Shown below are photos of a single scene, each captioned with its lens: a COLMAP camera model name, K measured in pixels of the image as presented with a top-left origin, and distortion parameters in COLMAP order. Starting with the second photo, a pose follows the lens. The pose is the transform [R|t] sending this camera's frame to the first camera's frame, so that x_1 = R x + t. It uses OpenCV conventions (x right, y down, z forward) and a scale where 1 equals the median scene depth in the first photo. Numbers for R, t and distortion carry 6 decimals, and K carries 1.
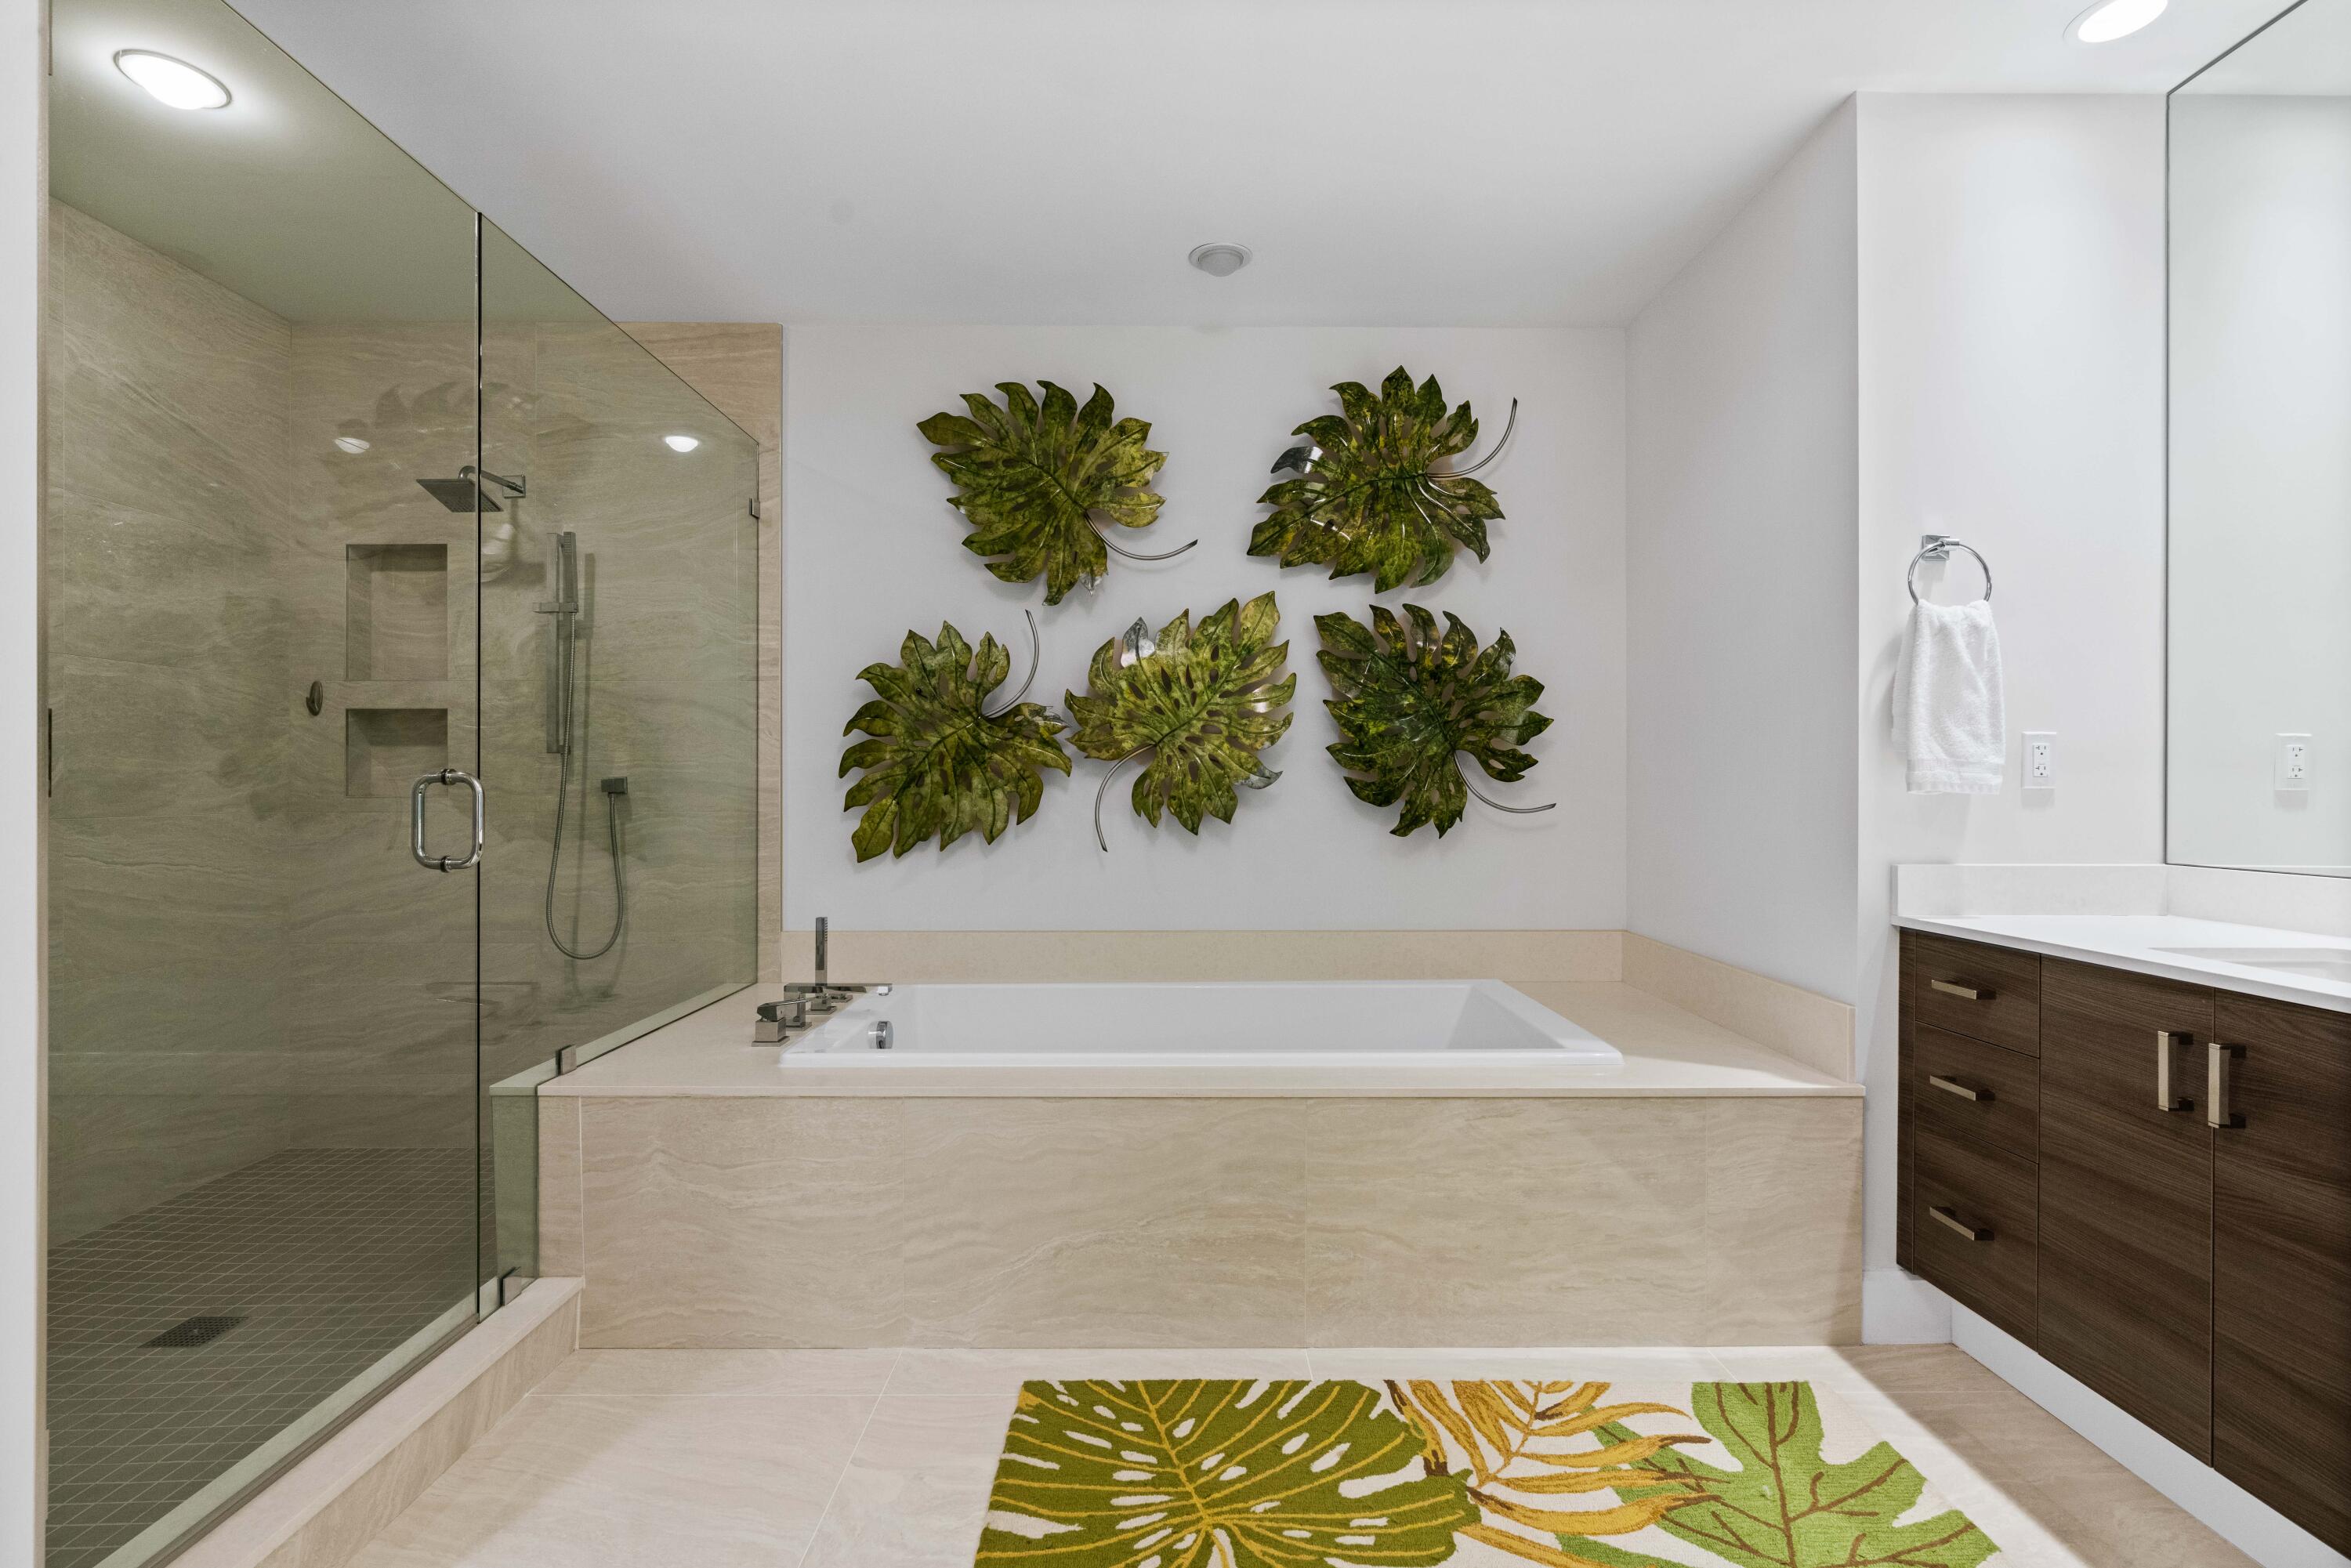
lens RADIAL K [[1079.8, 0, 1185.7], [0, 1079.8, 779.5], [0, 0, 1]] dist [-0.006933, 0.000681]
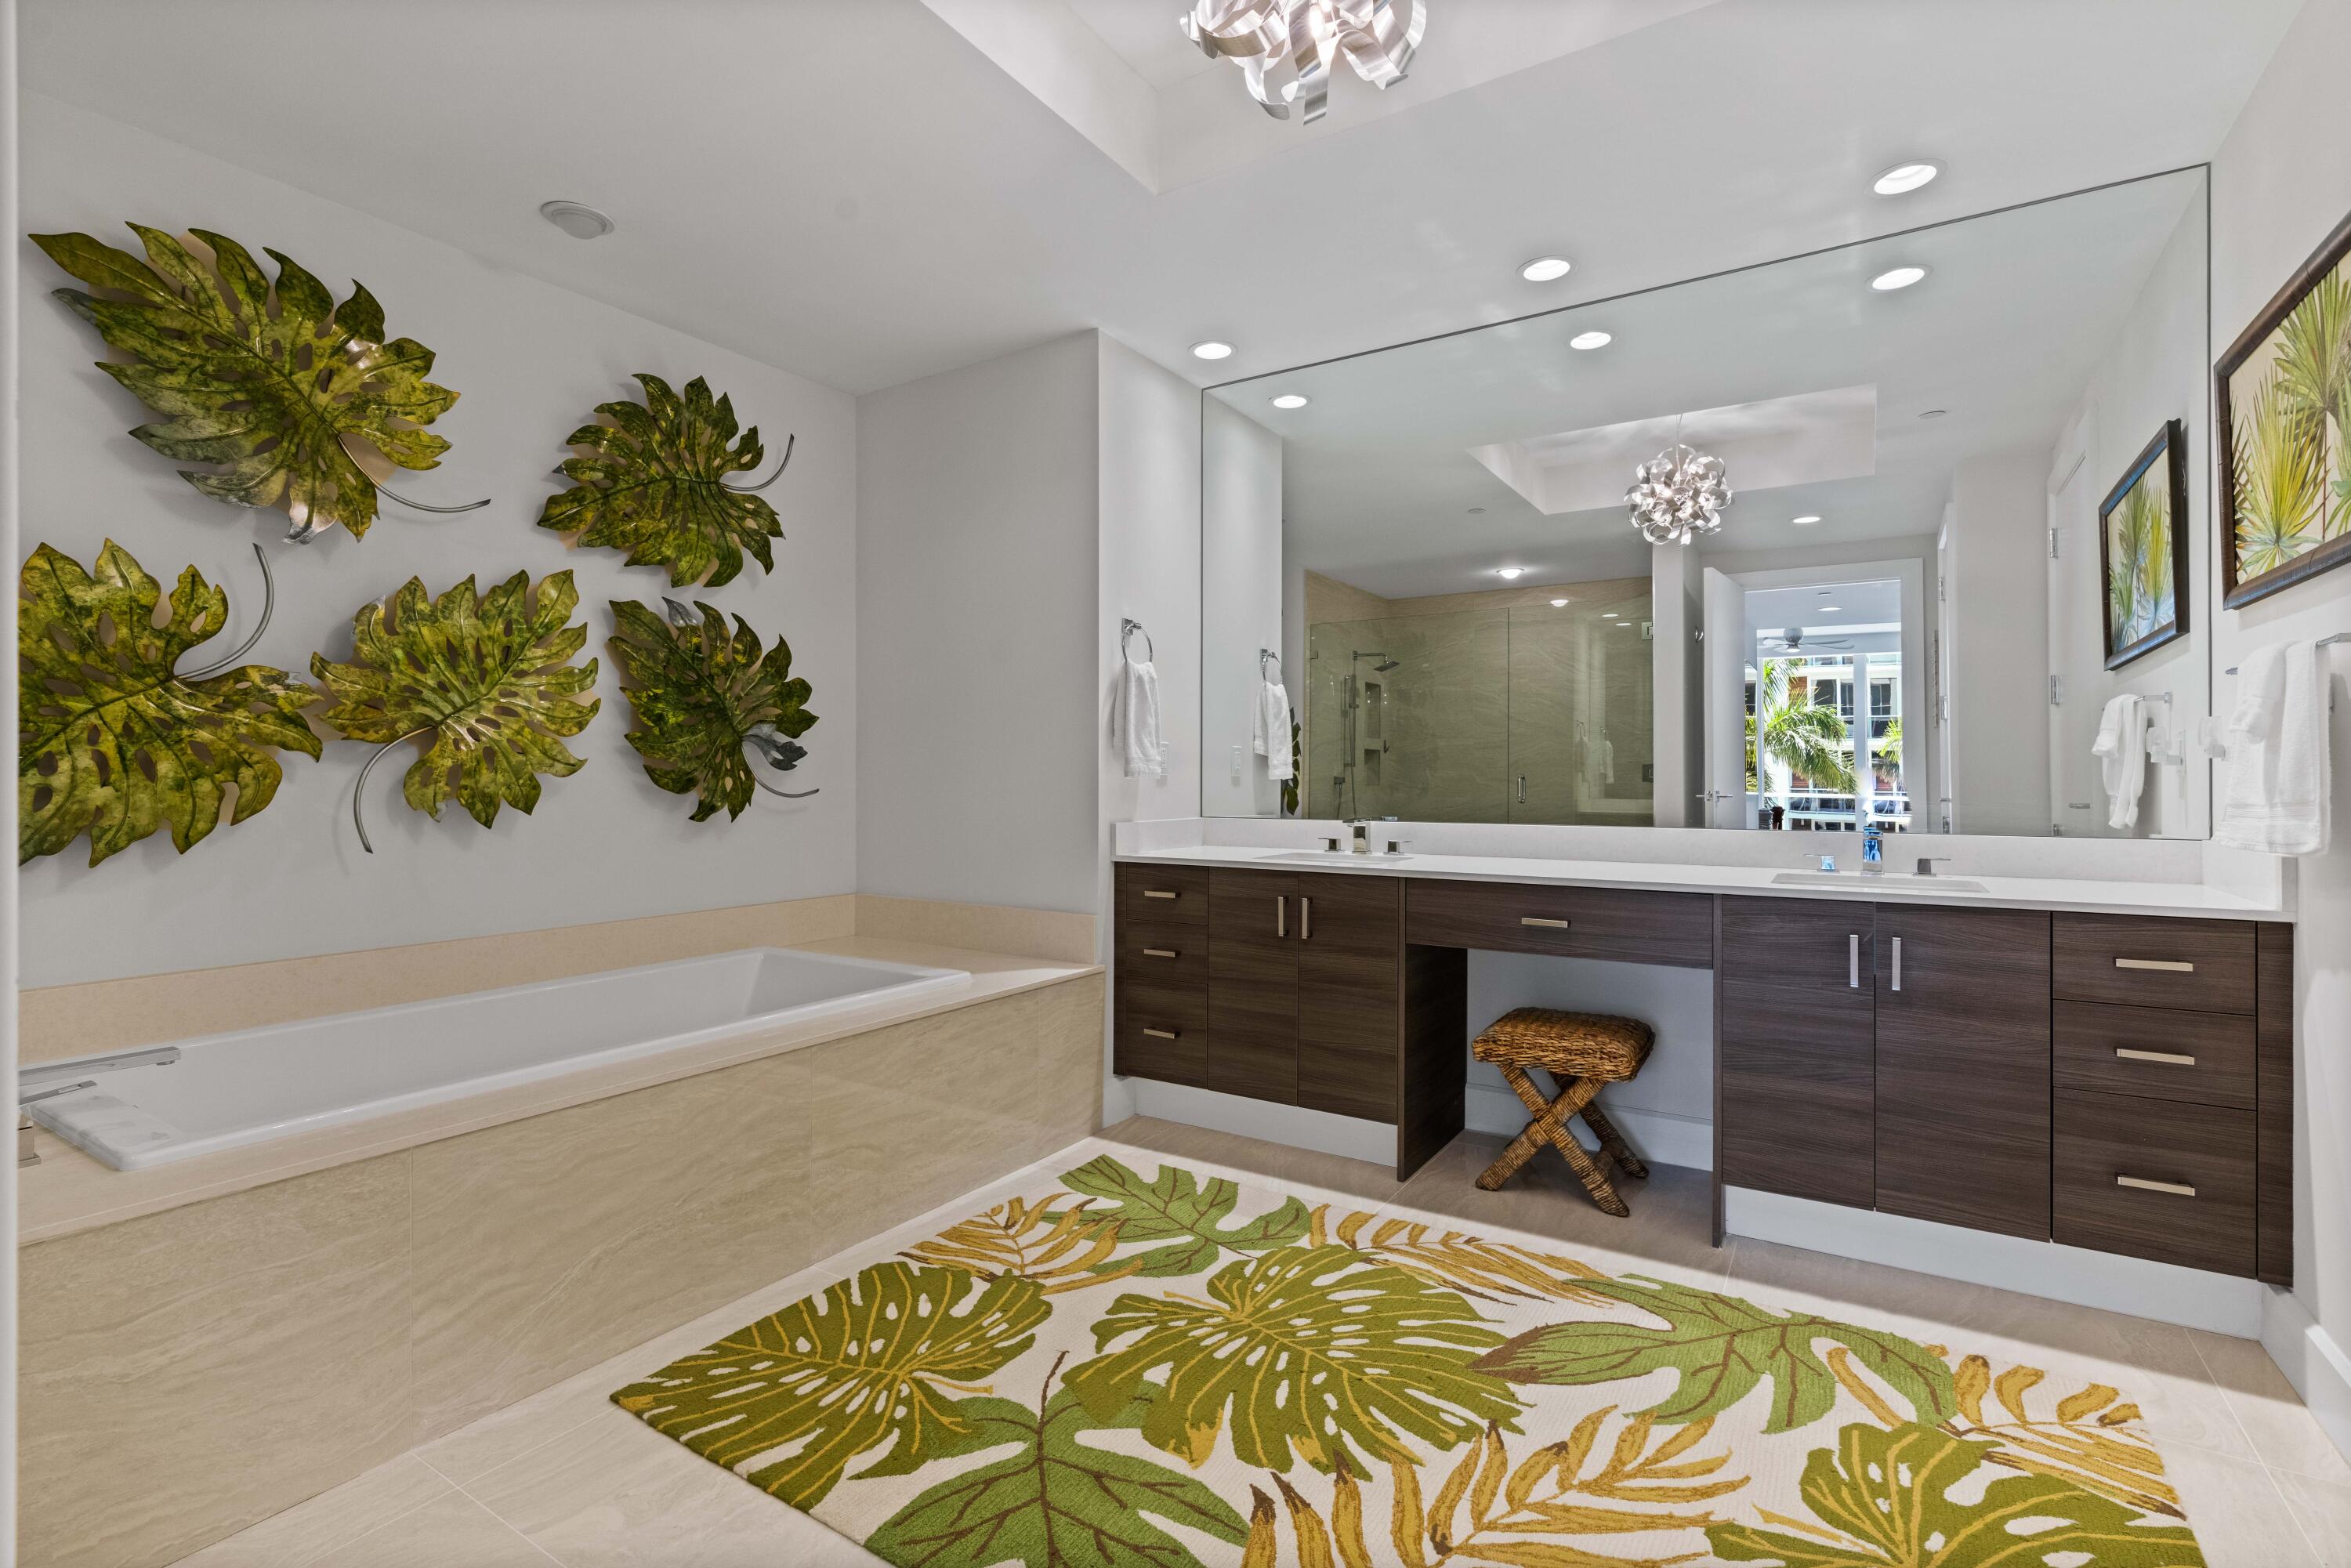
lens RADIAL K [[1073.5, 0, 1174.0], [0, 1073.5, 769.9], [0, 0, 1]] dist [-0.006013, 0.002049]
pose [[0.546384, 0.003747, 0.837526, -0.425232], [-0.003663, 0.999991, -0.002084, 0.002248], [-0.837527, -0.001929, 0.546393, 0.039500]]
